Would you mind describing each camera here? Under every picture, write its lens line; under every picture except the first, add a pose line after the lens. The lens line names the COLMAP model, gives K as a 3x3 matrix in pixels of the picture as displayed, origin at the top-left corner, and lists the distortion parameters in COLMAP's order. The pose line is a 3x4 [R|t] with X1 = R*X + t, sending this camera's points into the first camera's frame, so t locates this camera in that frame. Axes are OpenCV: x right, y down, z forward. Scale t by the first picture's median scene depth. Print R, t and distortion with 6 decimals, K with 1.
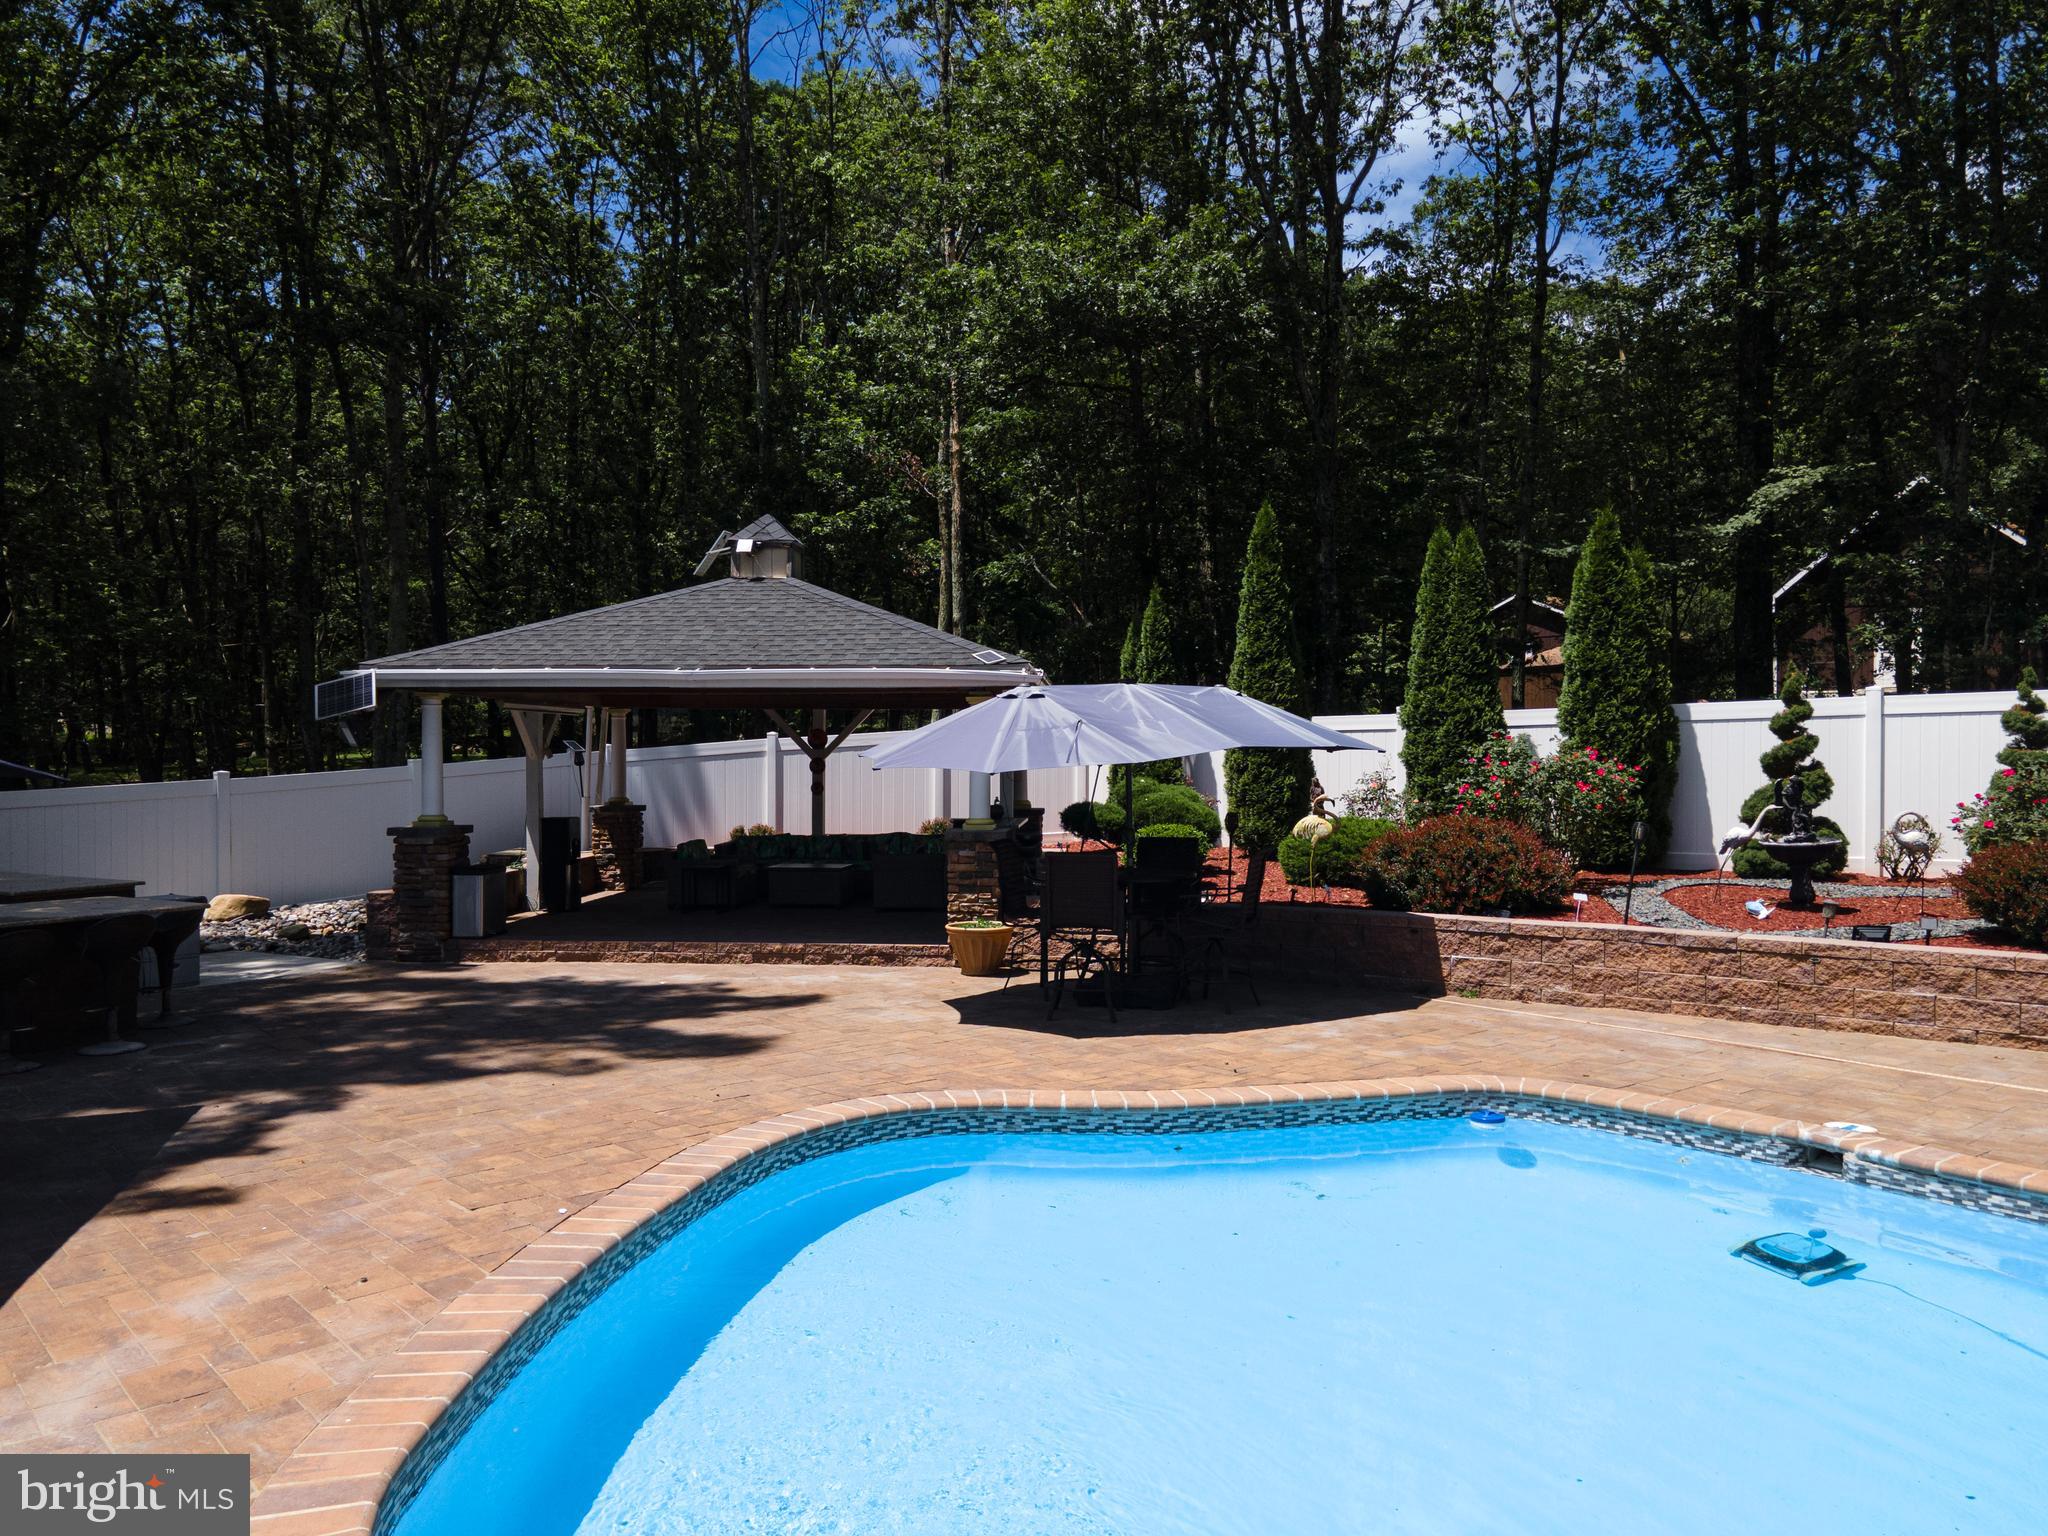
lens RADIAL K [[1490.9, 0, 1010.8], [0, 1490.9, 765.2], [0, 0, 1]] dist [0.013490, 0.048889]
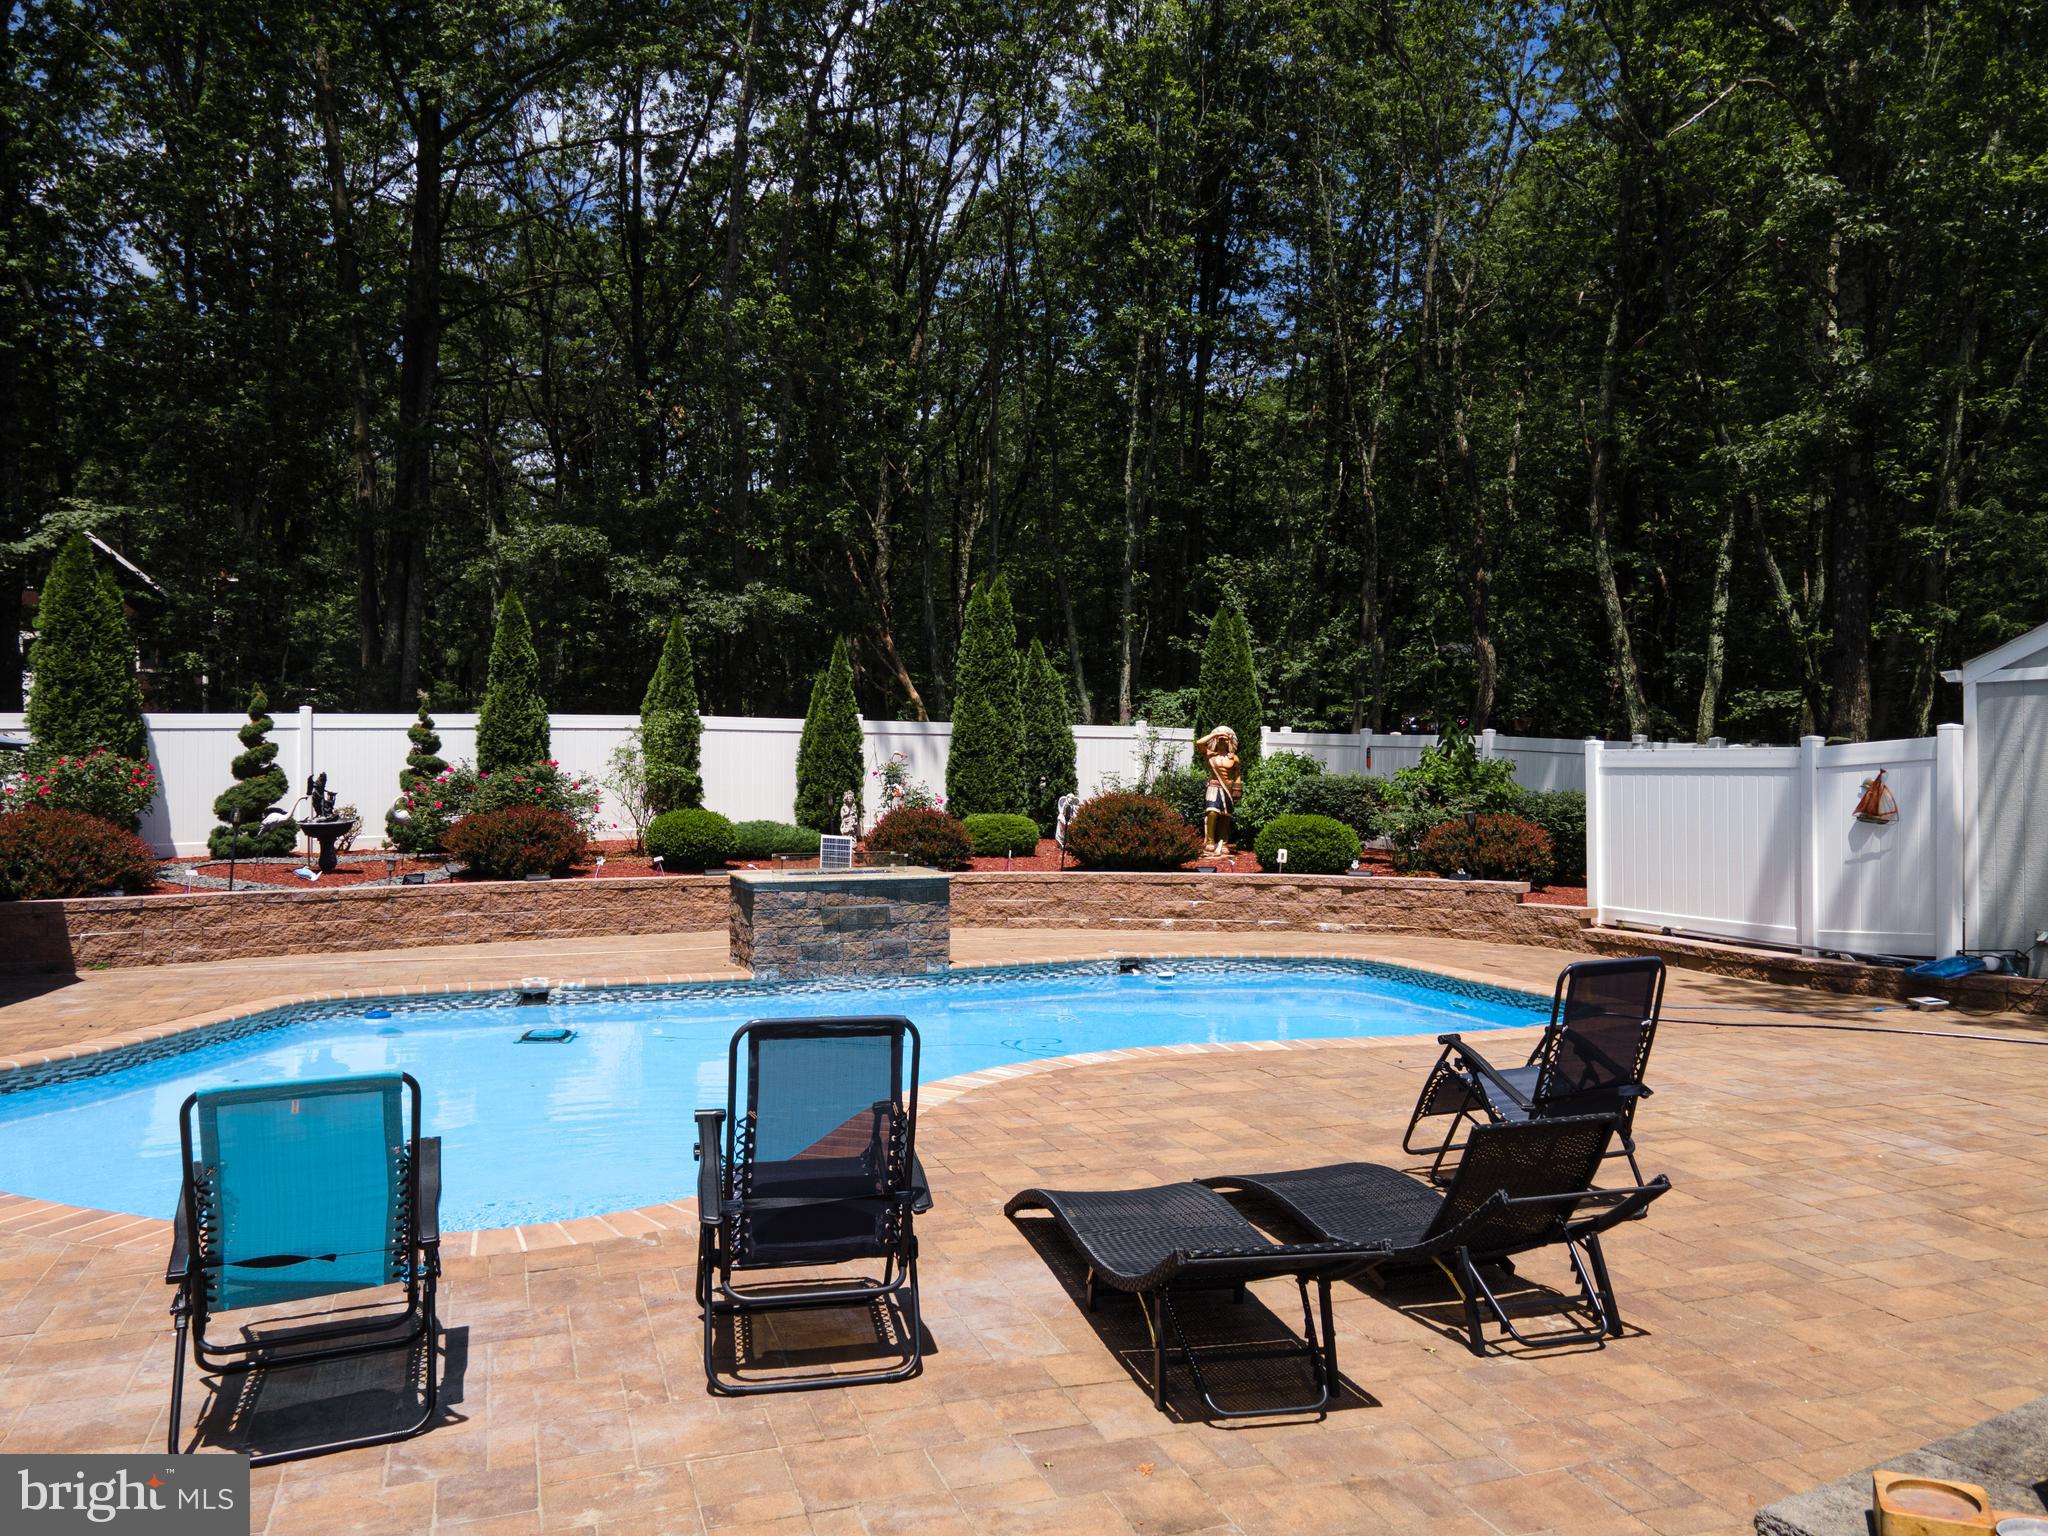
lens RADIAL K [[1490.9, 0, 1010.8], [0, 1490.9, 765.2], [0, 0, 1]] dist [0.013490, 0.048889]
pose [[0.357792, 0.009218, 0.933756, -0.527418], [0.007198, 0.999894, -0.012629, 0.023506], [-0.933774, 0.011239, 0.357688, -0.038240]]
